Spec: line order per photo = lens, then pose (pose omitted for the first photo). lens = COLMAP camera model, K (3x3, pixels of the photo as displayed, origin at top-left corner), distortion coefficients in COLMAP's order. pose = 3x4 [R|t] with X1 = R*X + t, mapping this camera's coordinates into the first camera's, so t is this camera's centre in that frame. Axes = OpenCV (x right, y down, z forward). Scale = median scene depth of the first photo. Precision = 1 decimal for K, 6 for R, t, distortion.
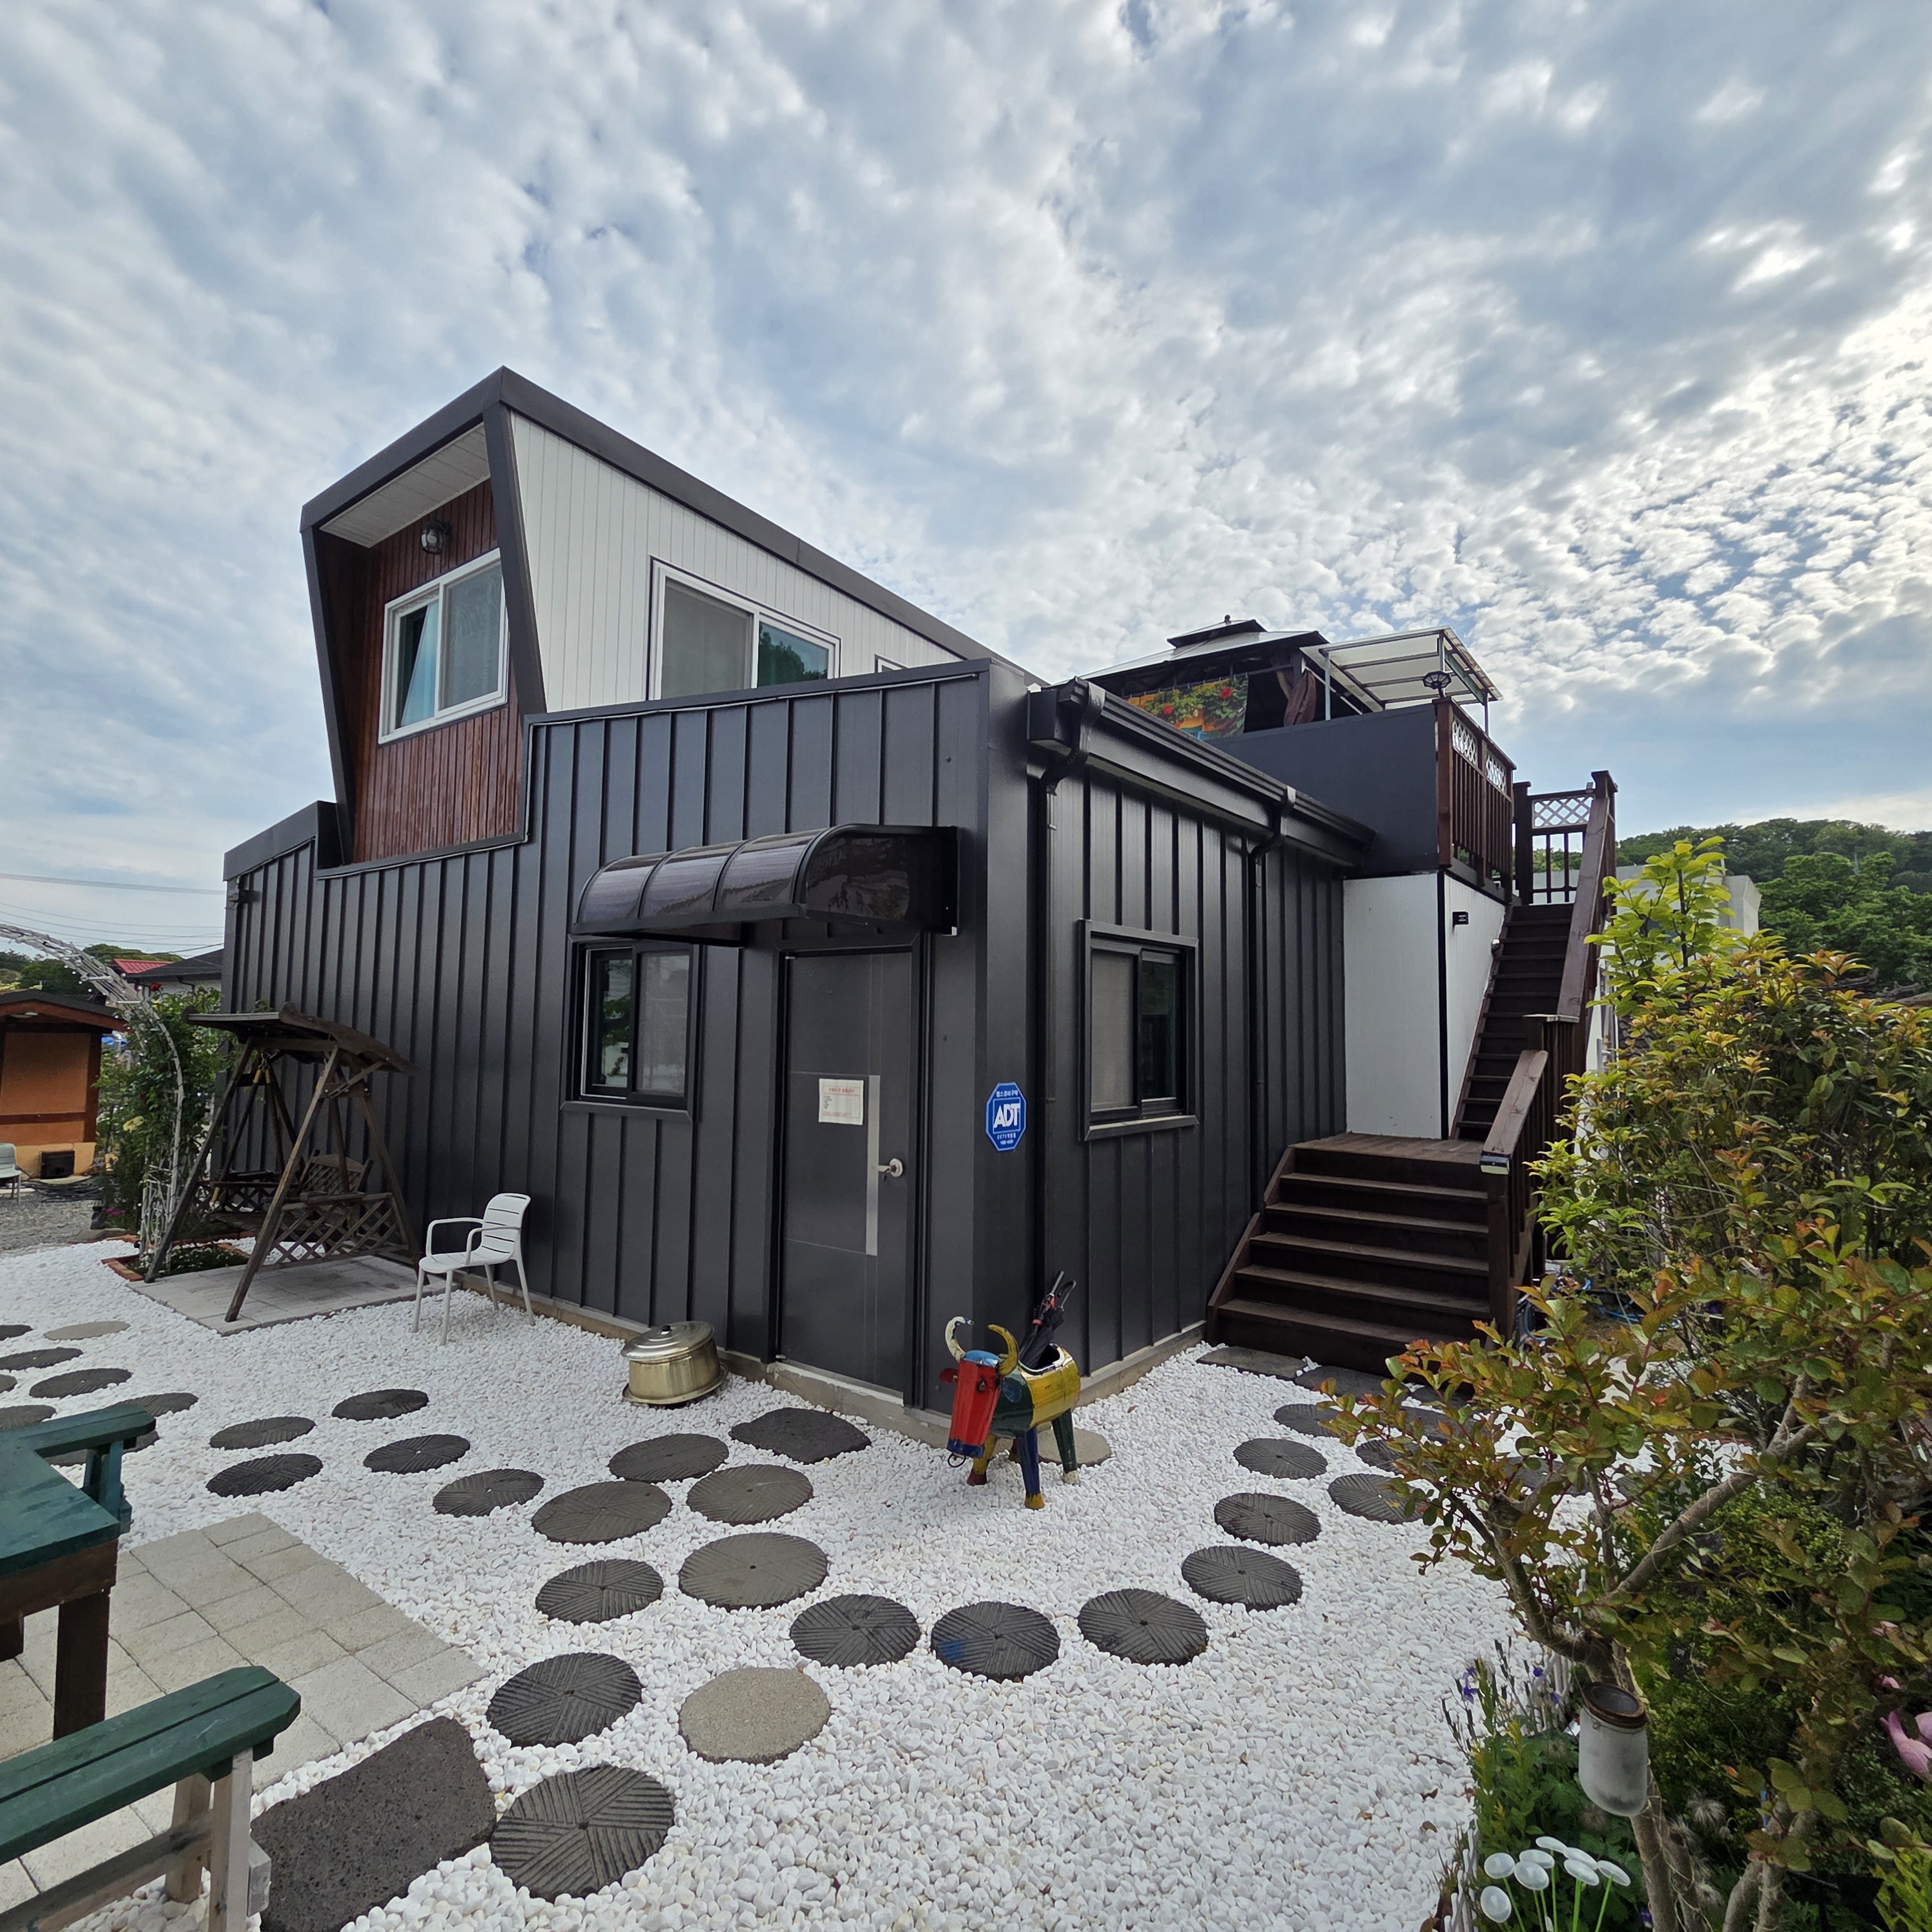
lens RADIAL K [[1047.2, 0, 958.3], [0, 1047.2, 961.1], [0, 0, 1]] dist [-0.003194, -0.000816]
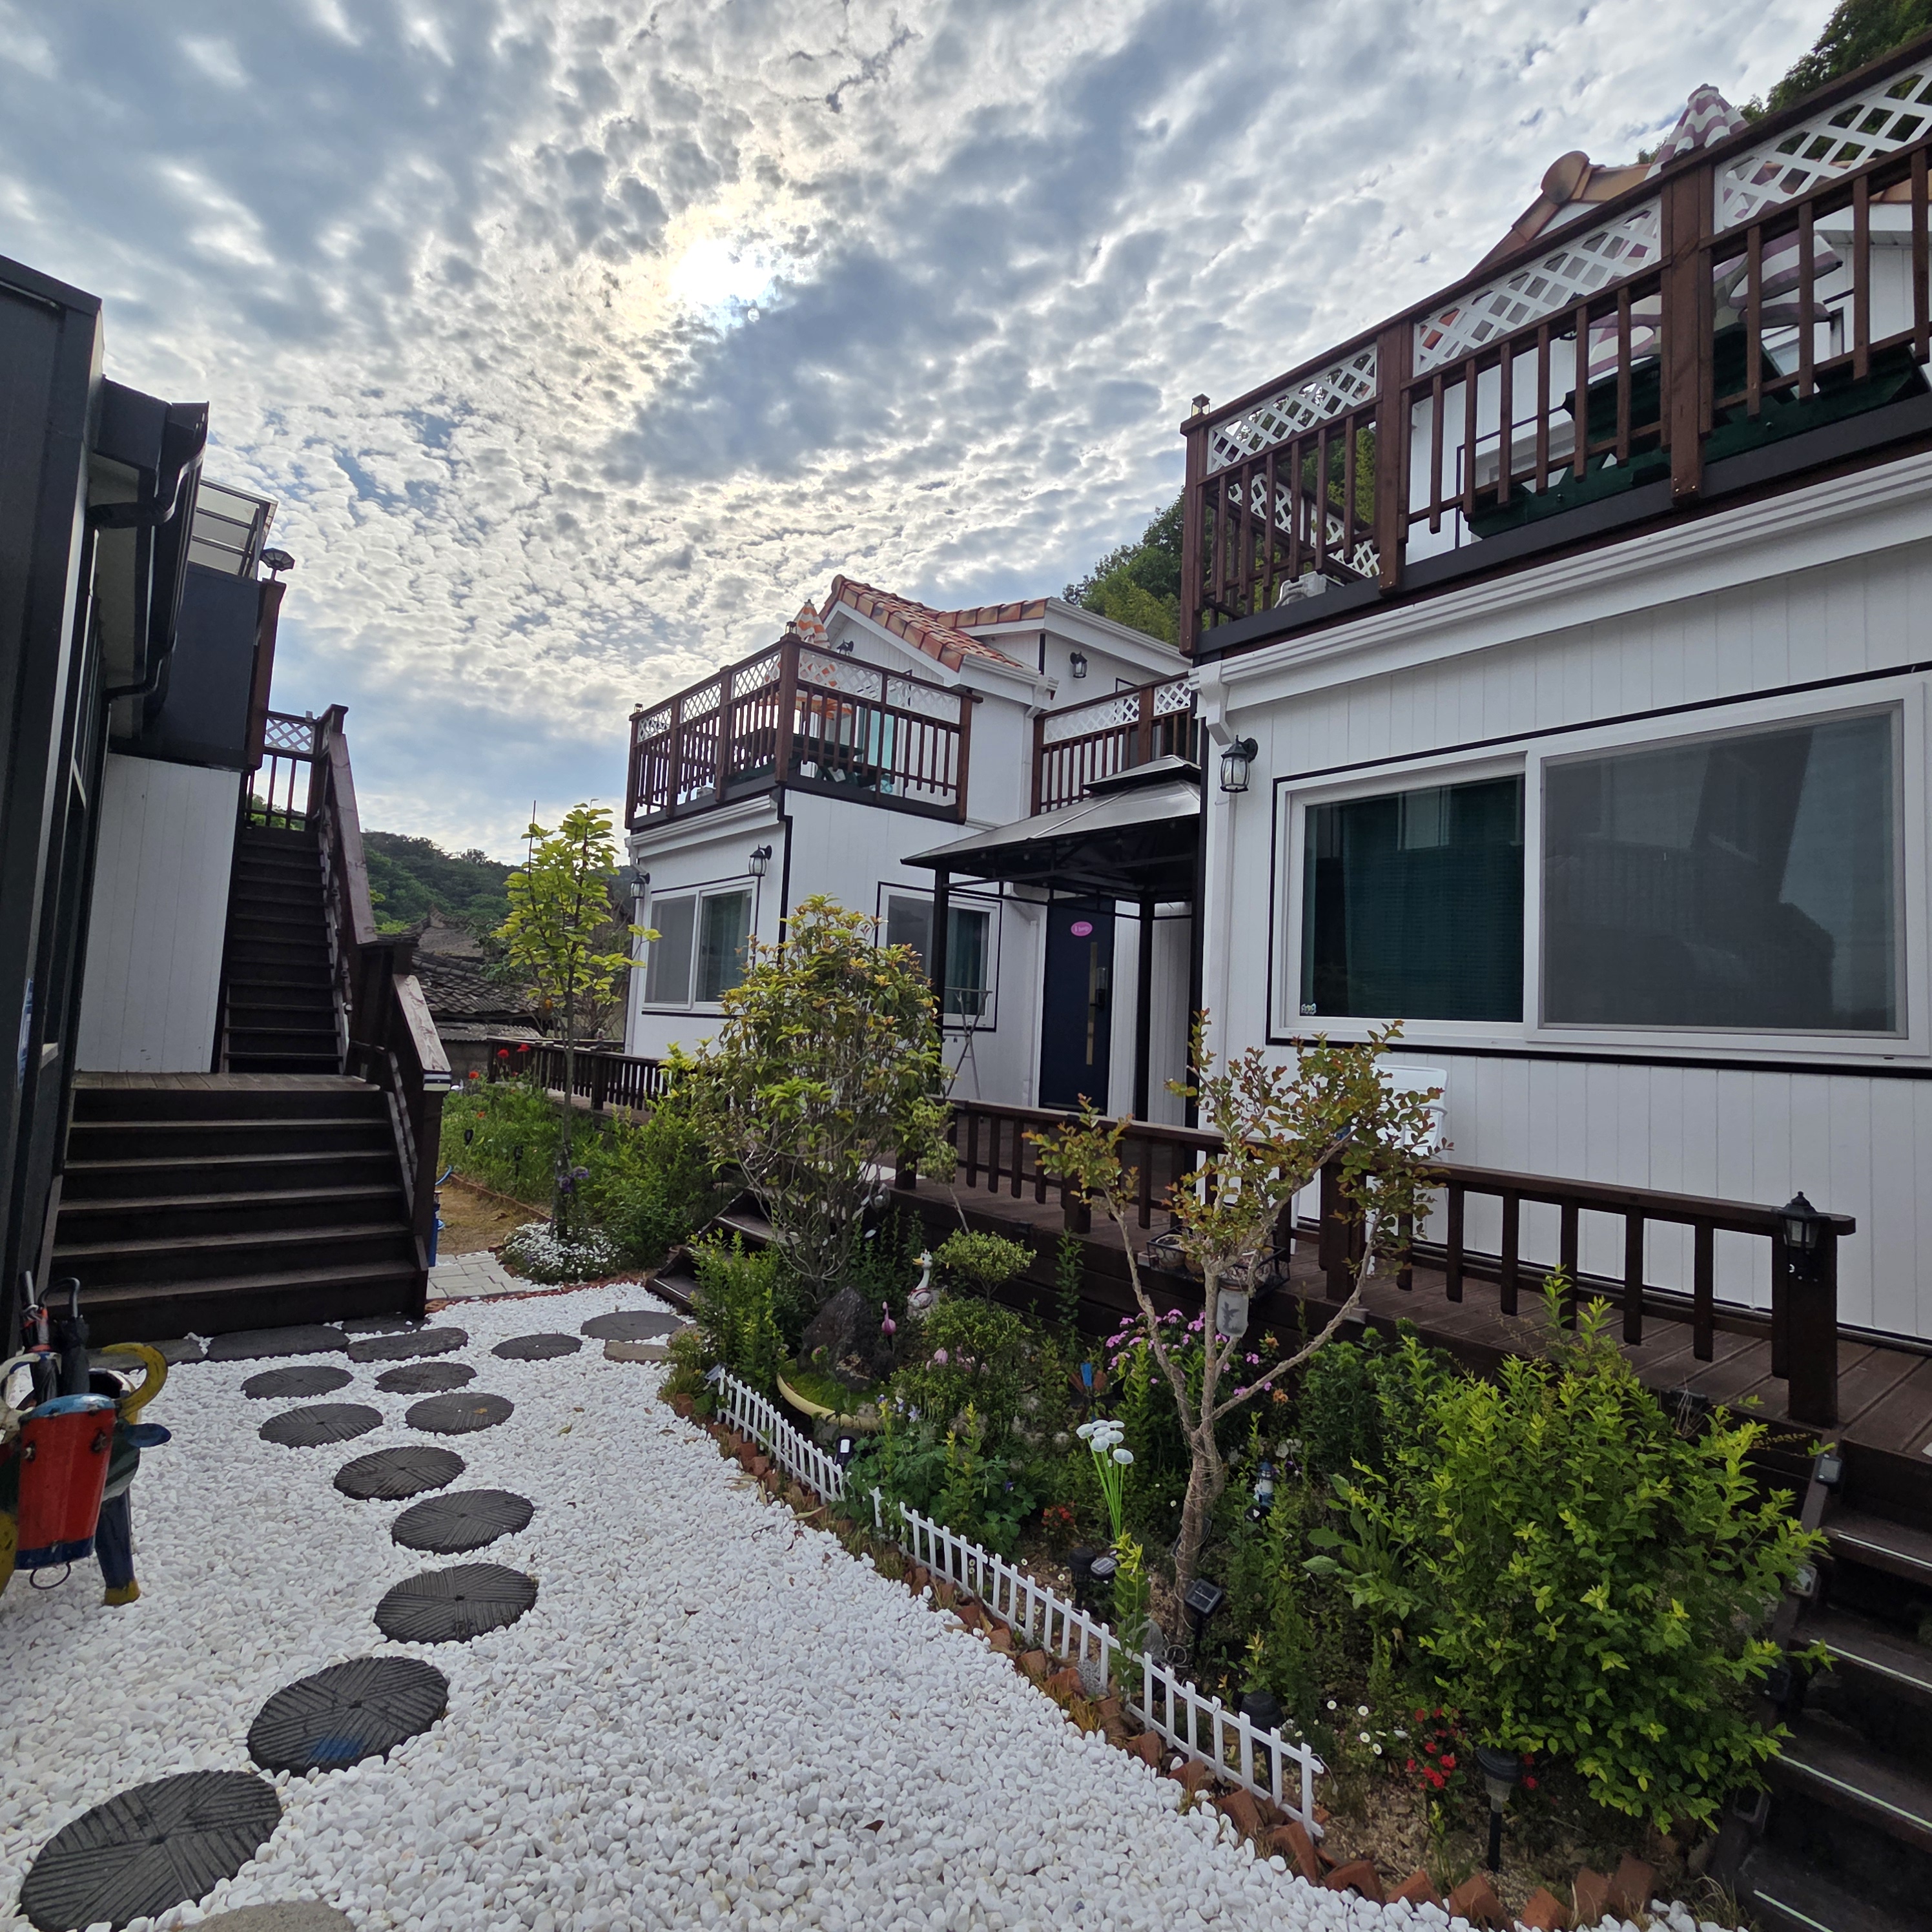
lens RADIAL K [[1047.2, 0, 958.3], [0, 1047.2, 961.1], [0, 0, 1]] dist [-0.003194, -0.000816]
pose [[0.239645, 0.059045, 0.969063, -0.555350], [-0.111506, 0.993218, -0.032942, 0.076060], [-0.964436, -0.100162, 0.244603, 0.397452]]
